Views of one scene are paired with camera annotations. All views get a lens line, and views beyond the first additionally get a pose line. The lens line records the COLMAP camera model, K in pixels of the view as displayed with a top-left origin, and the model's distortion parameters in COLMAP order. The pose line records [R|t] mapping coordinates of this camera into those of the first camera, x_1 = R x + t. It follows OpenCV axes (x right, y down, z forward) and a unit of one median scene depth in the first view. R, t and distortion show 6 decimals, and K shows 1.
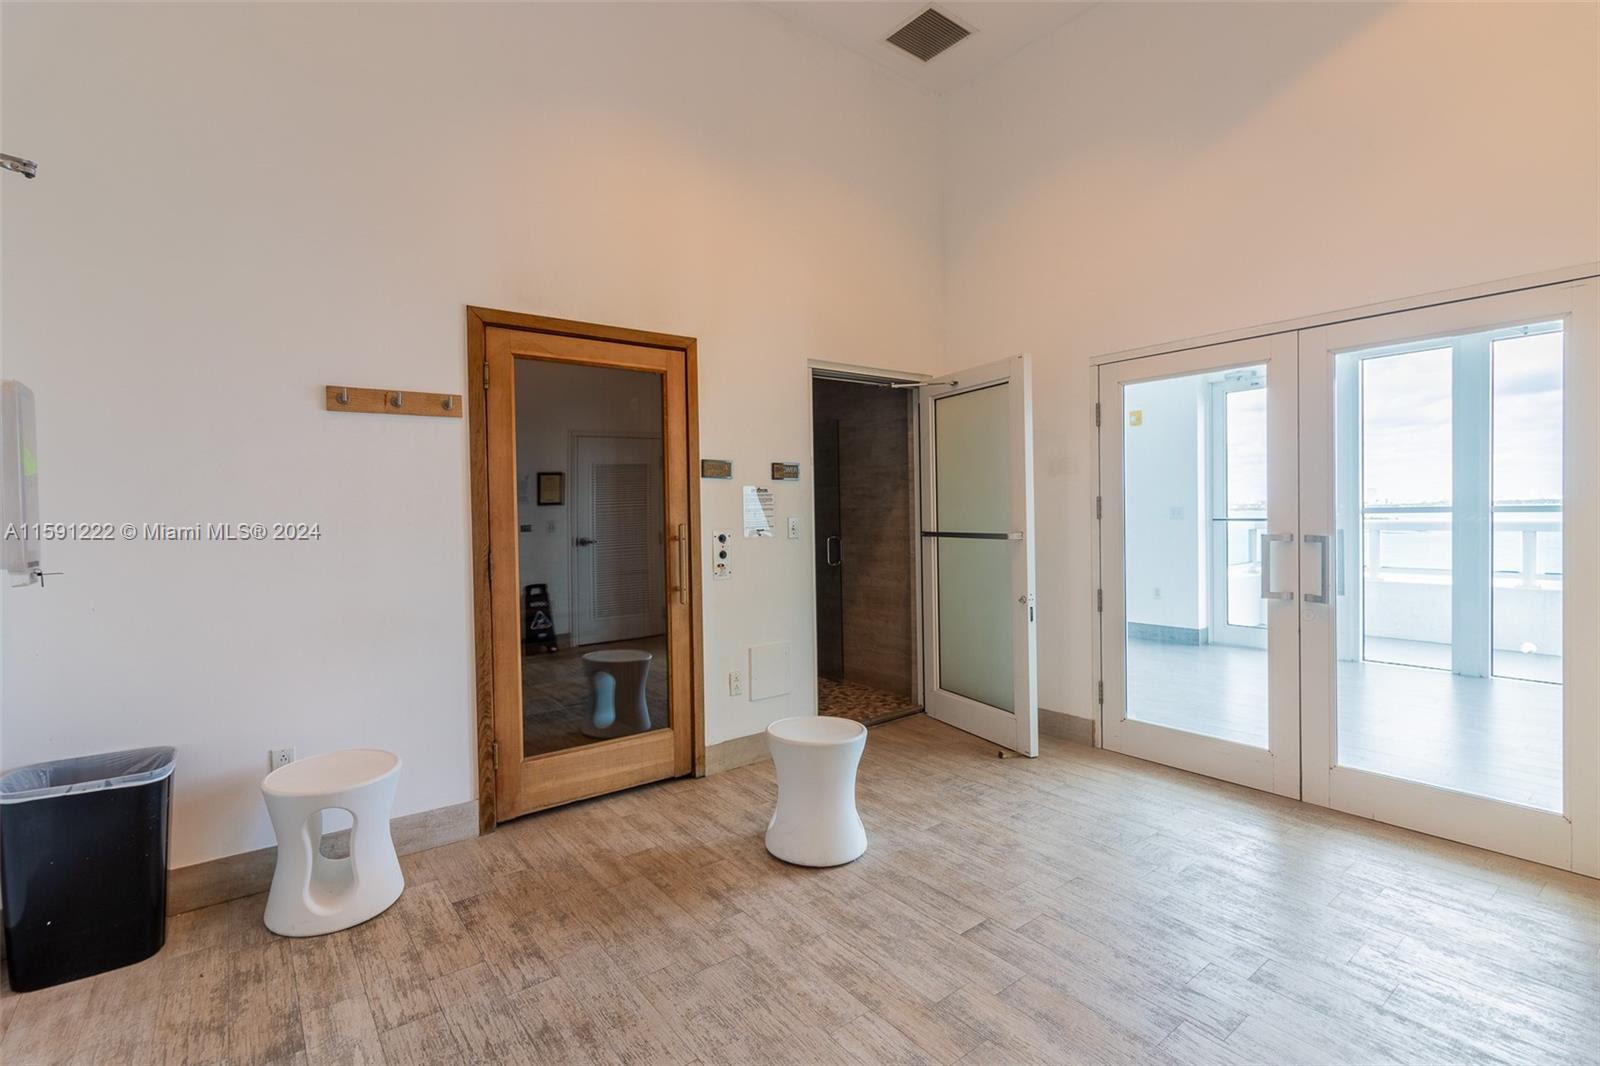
lens RADIAL K [[741.1, 0, 797.8], [0, 741.1, 524.7], [0, 0, 1]] dist [0.000984, 0.000002]
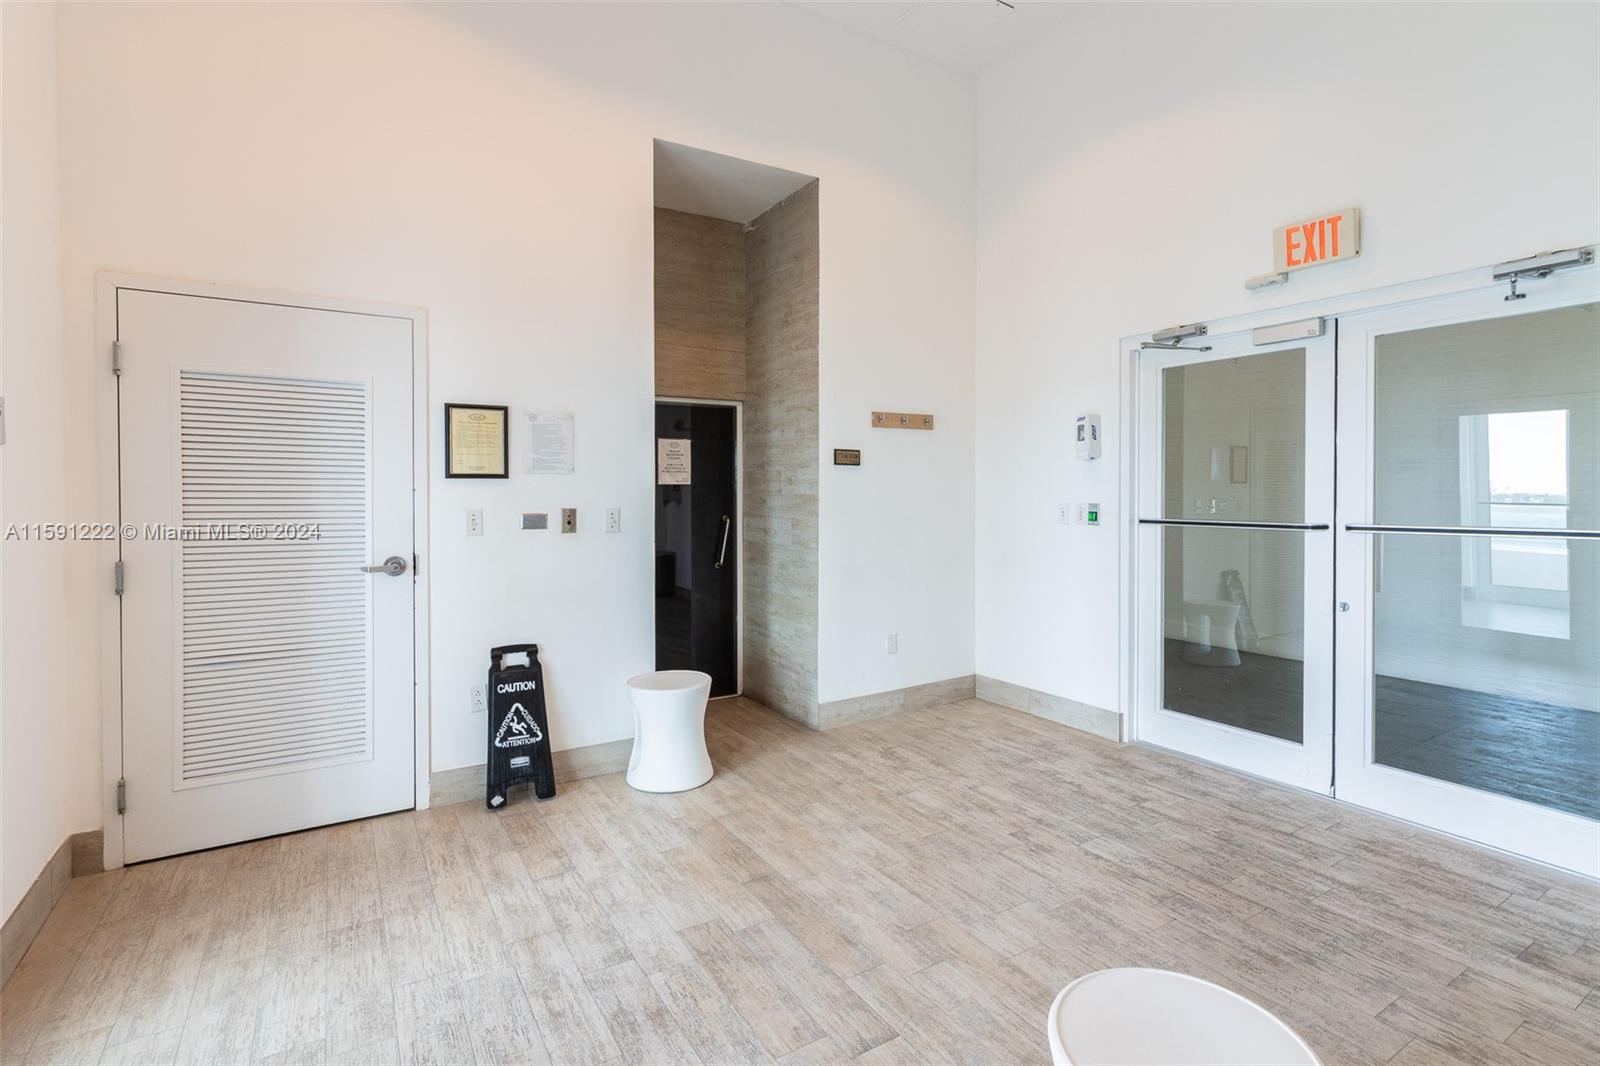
lens RADIAL K [[741.1, 0, 802.2], [0, 741.1, 491.9], [0, 0, 1]] dist [0.000984, 0.000002]
pose [[-0.993724, 0.020354, 0.109993, 0.255362], [0.022677, 0.999545, 0.019909, -0.049520], [-0.109537, 0.022279, -0.993733, 2.034516]]
